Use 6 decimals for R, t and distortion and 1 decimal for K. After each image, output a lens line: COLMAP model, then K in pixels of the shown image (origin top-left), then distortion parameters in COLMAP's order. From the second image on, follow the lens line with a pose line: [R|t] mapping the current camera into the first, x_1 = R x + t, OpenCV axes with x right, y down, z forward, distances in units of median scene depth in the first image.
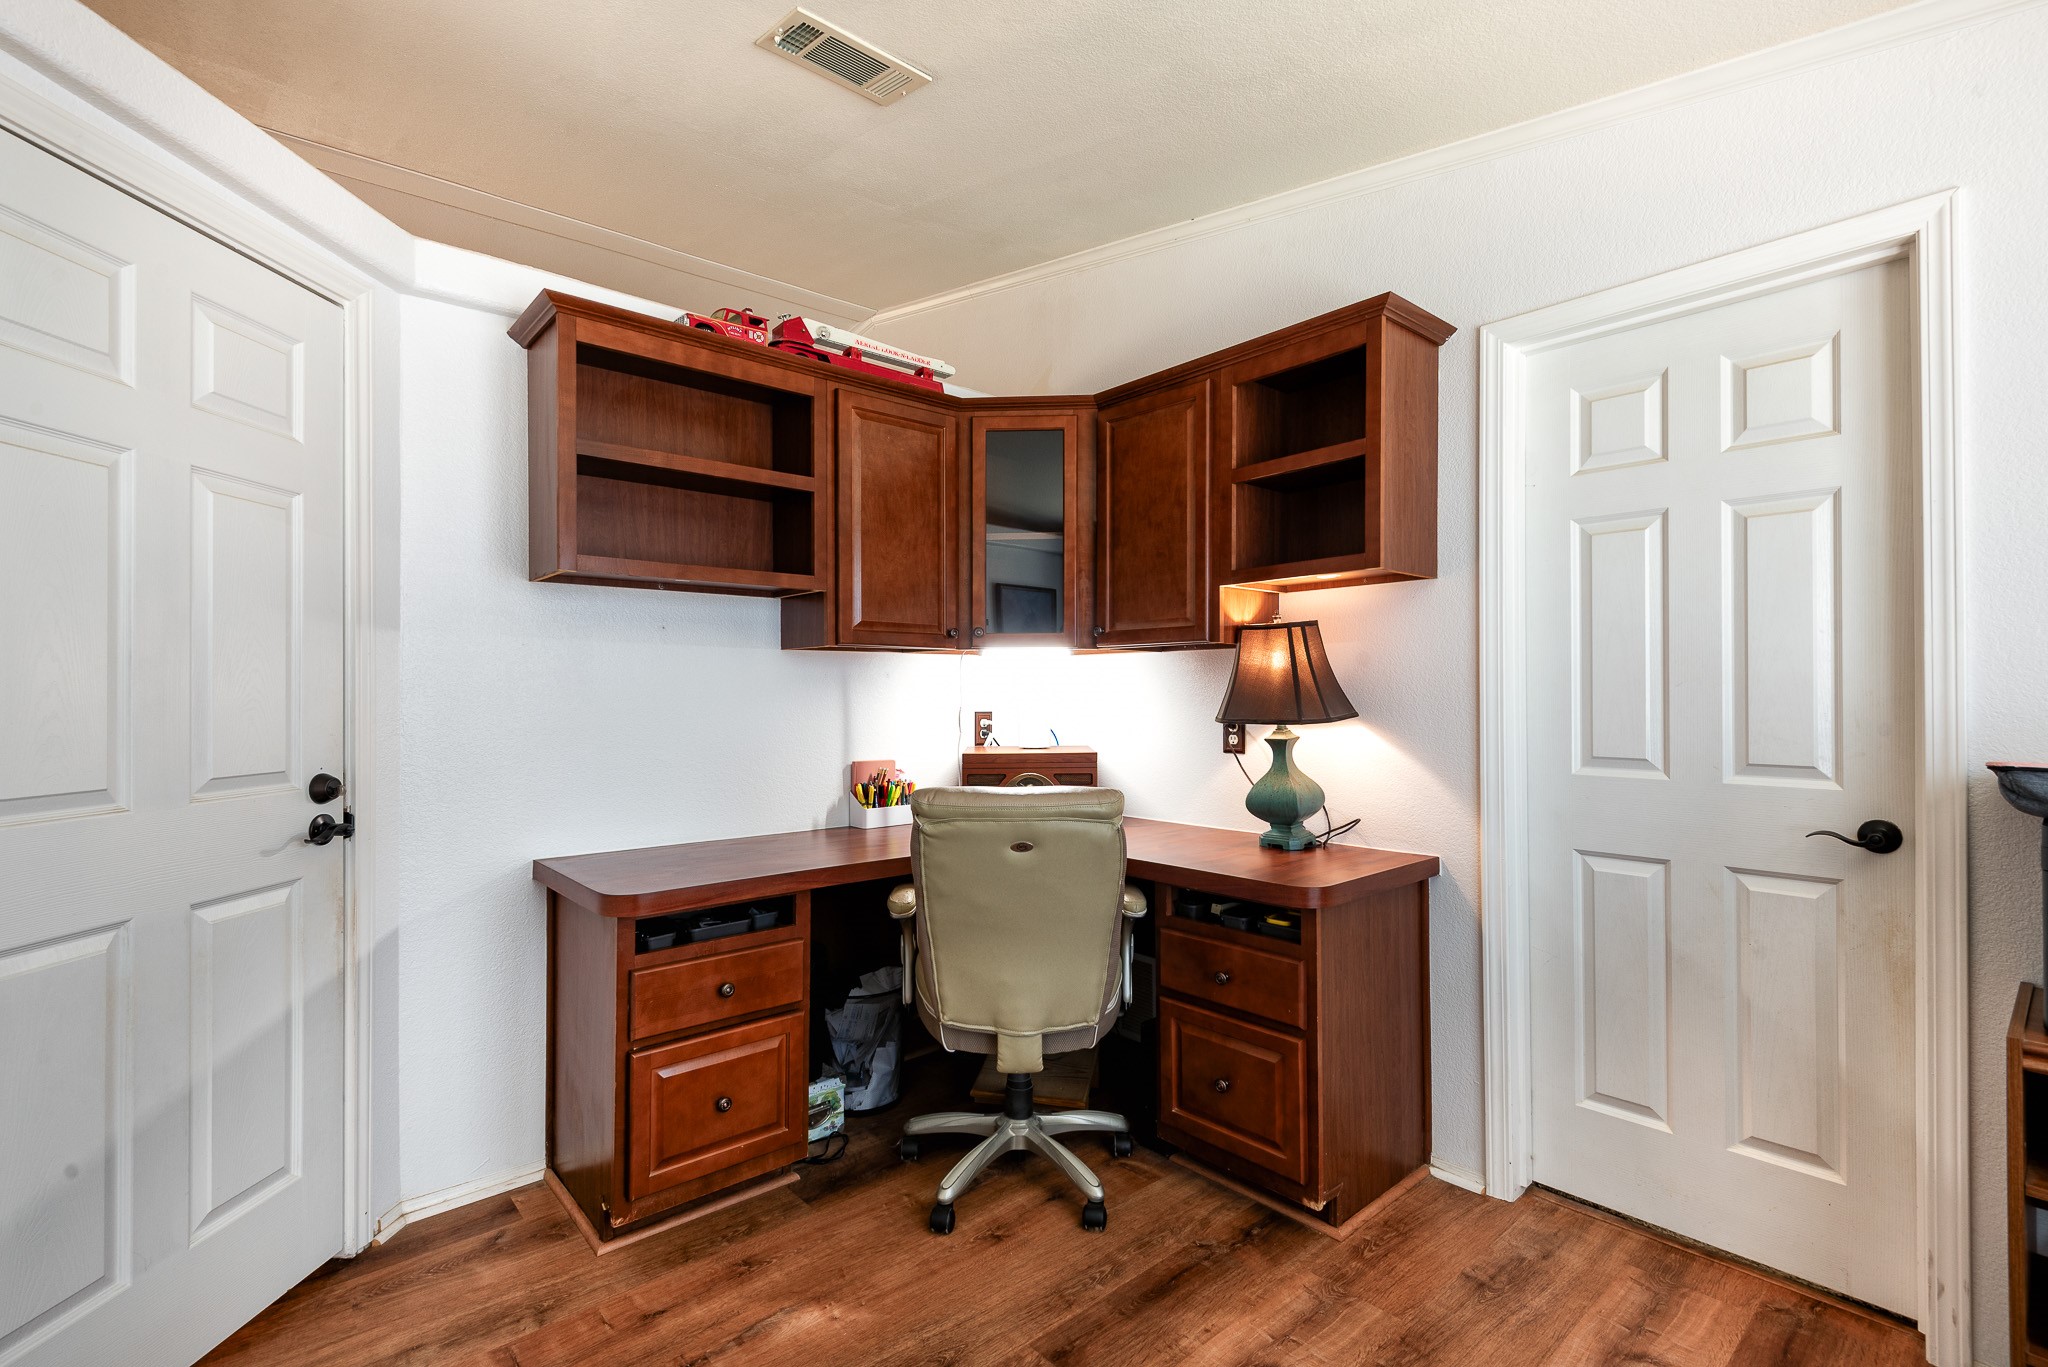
lens RADIAL K [[925.3, 0, 1018.1], [0, 925.3, 684.7], [0, 0, 1]] dist [0.012394, -0.006812]
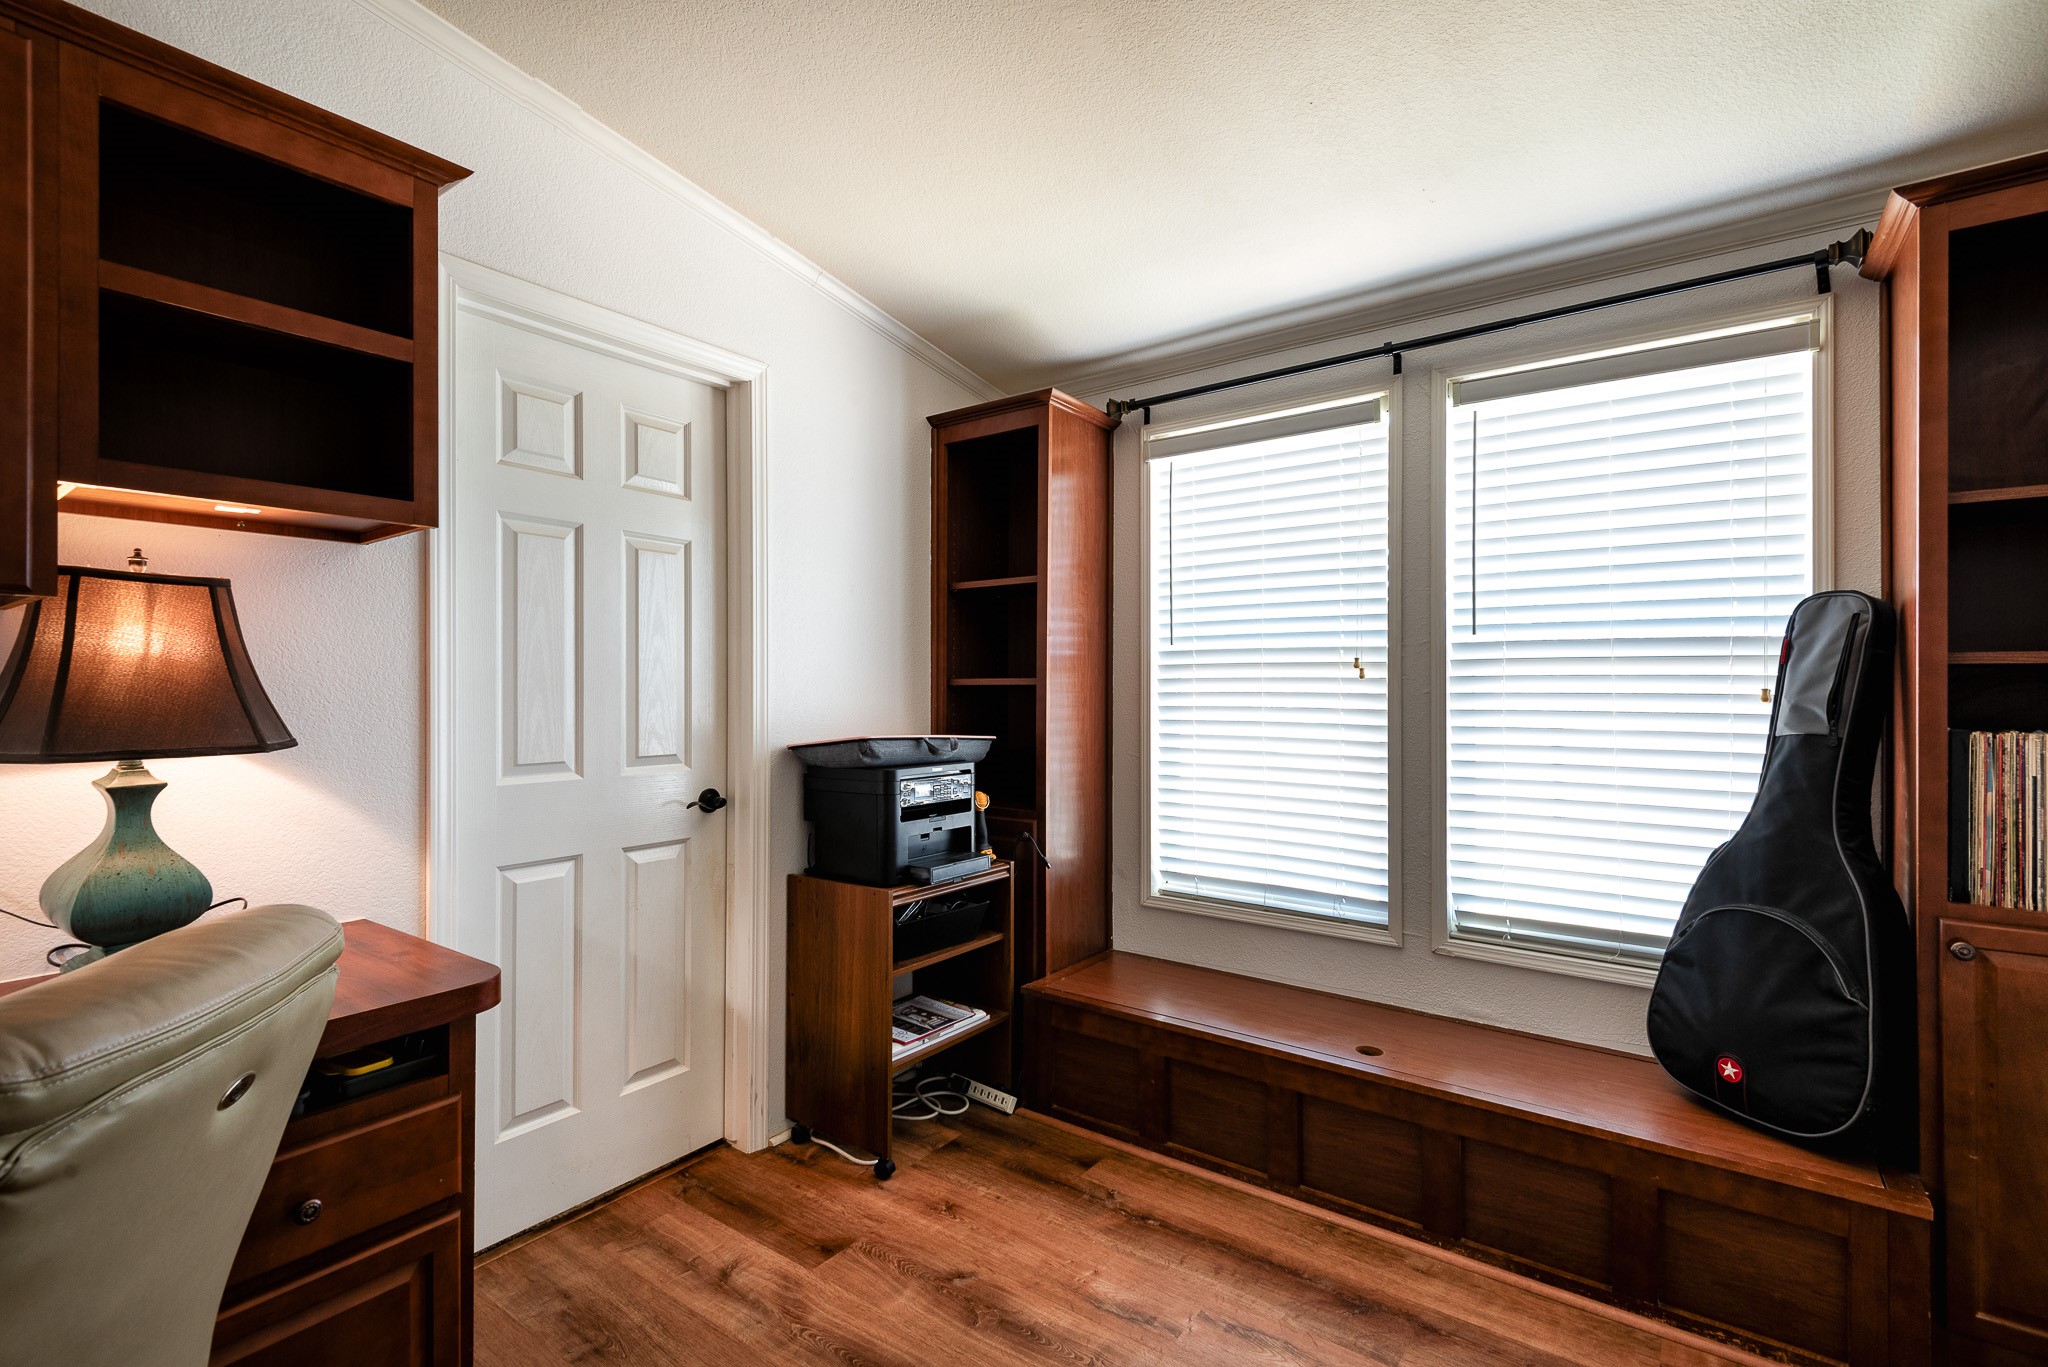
lens RADIAL K [[925.3, 0, 1019.7], [0, 925.3, 686.6], [0, 0, 1]] dist [0.012394, -0.006812]
pose [[-0.222643, 0.009680, 0.974852, -0.443438], [-0.000540, 0.999949, -0.010052, 0.006927], [-0.974900, -0.002764, -0.222627, 0.738189]]
